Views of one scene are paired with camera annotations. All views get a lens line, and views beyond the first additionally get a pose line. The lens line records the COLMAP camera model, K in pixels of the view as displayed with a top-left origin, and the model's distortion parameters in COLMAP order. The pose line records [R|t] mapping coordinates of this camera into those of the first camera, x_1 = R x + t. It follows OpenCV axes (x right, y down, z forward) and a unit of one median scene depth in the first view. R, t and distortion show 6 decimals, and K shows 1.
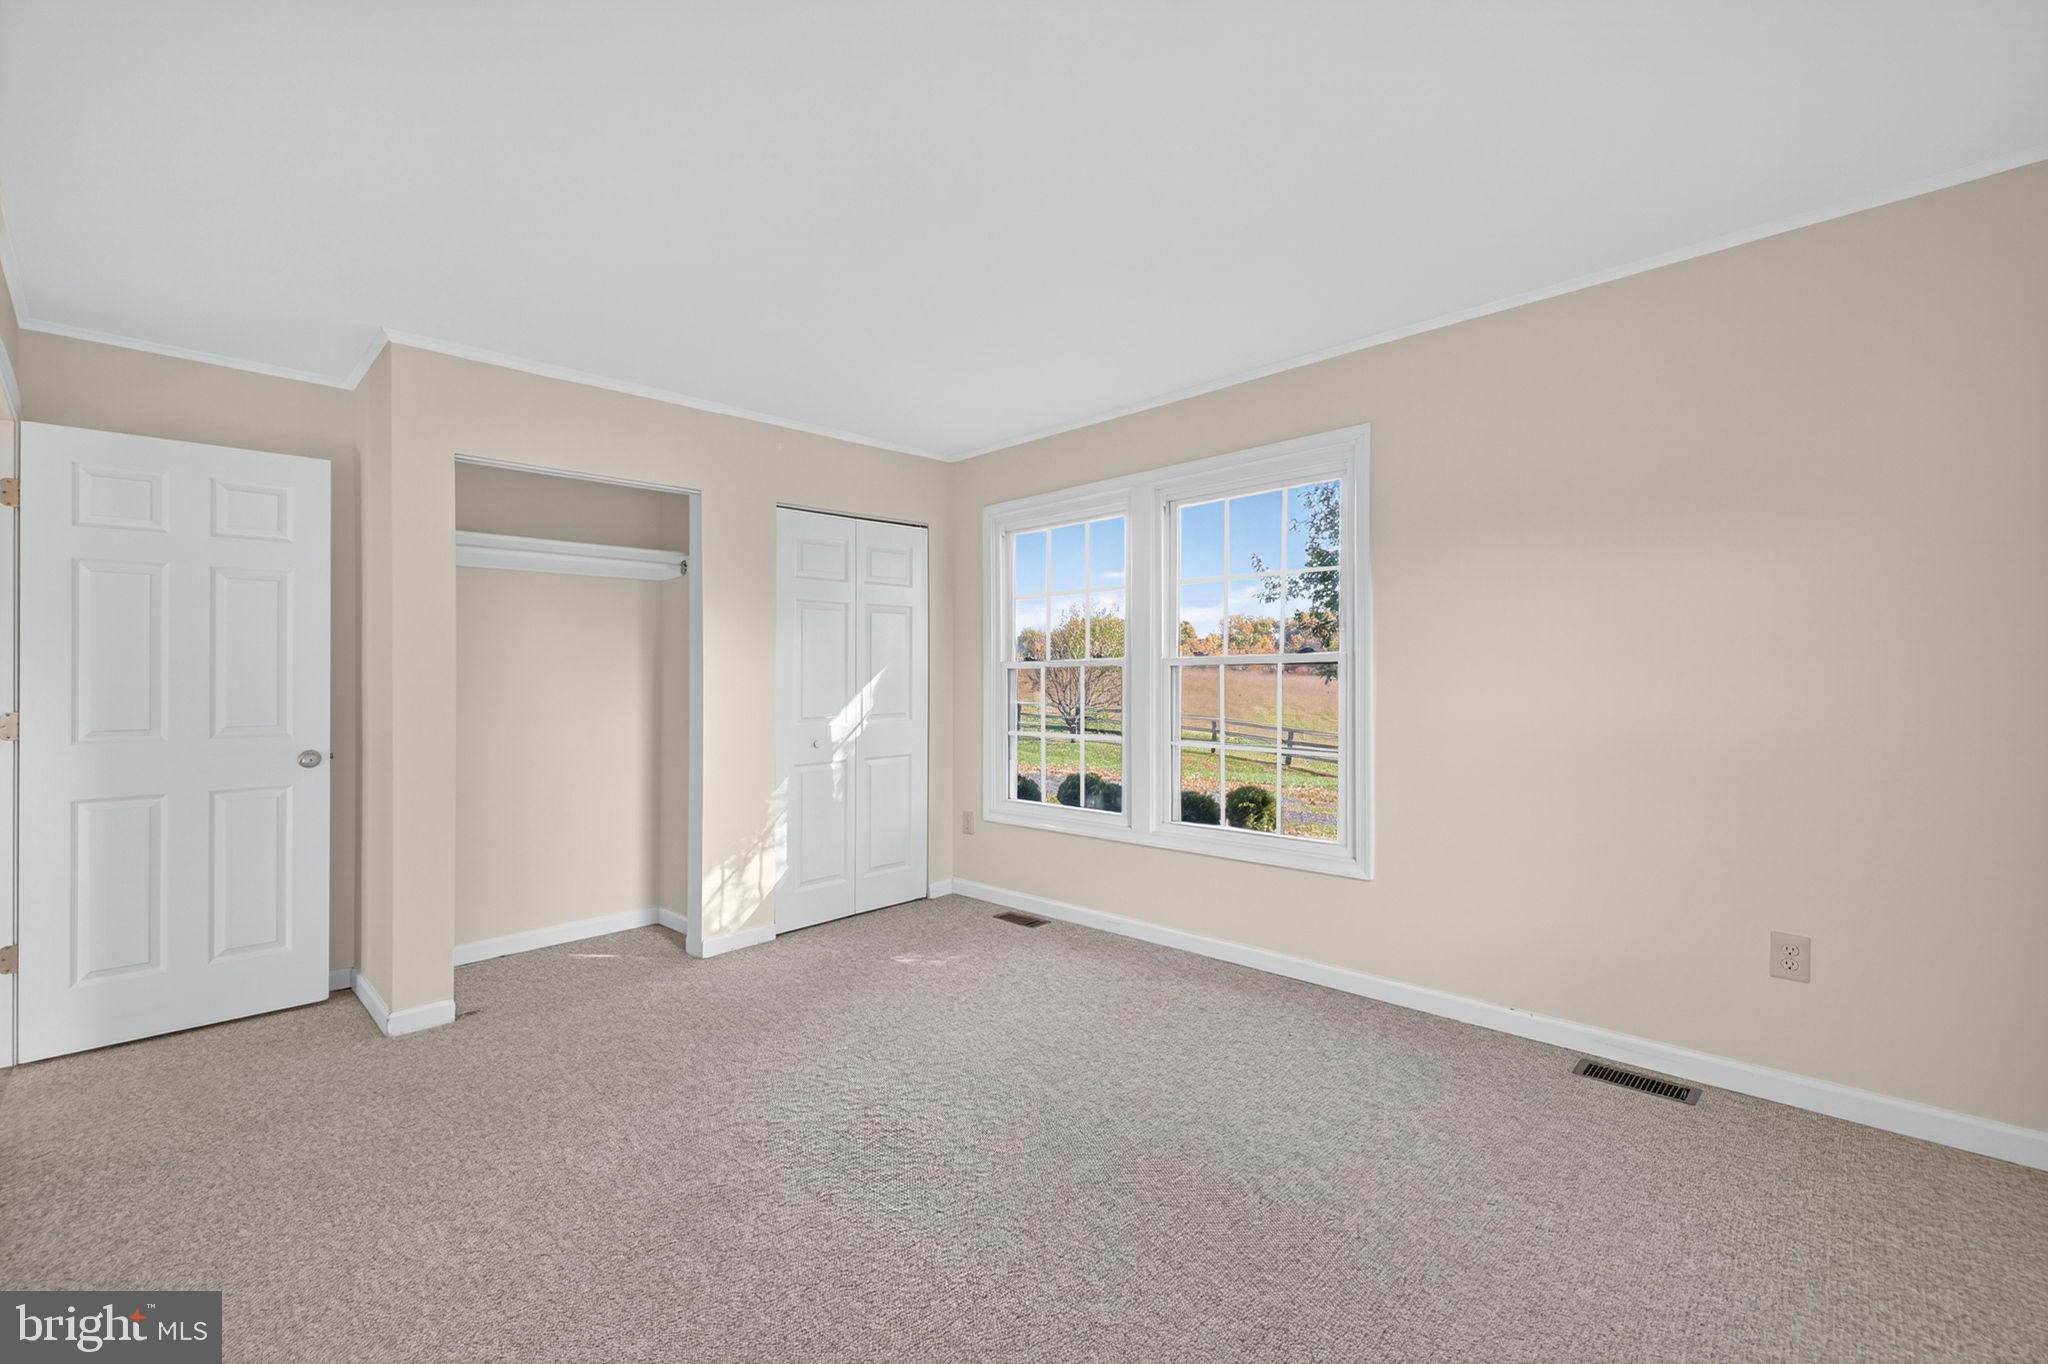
lens RADIAL K [[857.7, 0, 1015.1], [0, 857.7, 673.3], [0, 0, 1]] dist [0.000184, -0.000074]
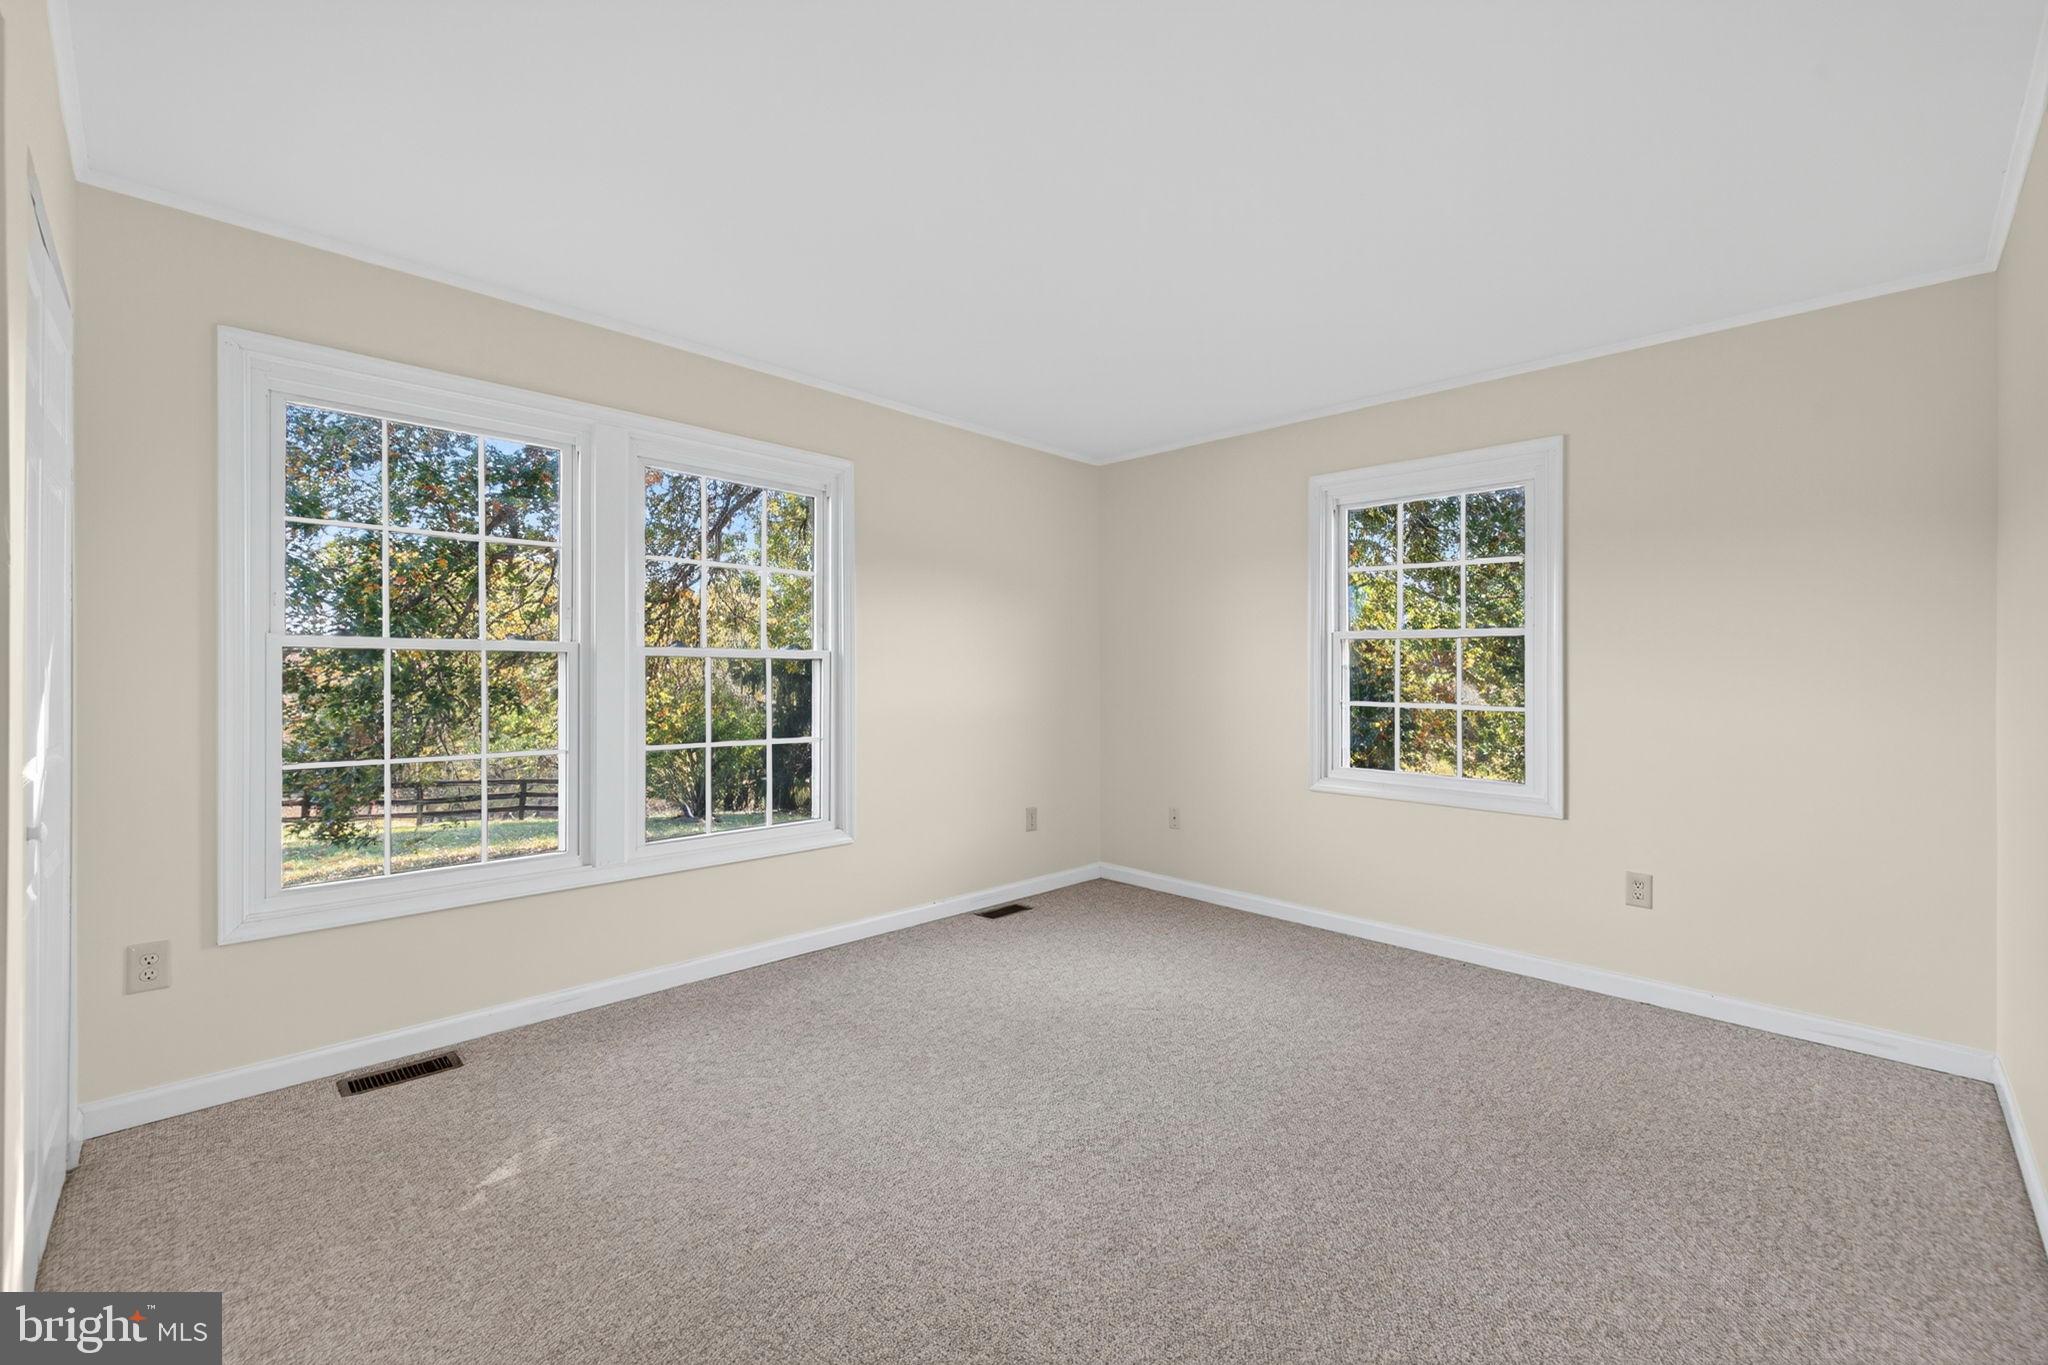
lens RADIAL K [[857.7, 0, 1015.1], [0, 857.7, 673.8], [0, 0, 1]] dist [0.000184, -0.000074]
pose [[0.017445, 0.005823, 0.999831, -0.751465], [-0.011562, 0.999917, -0.005622, 0.008558], [-0.999781, -0.011462, 0.017511, 0.725485]]
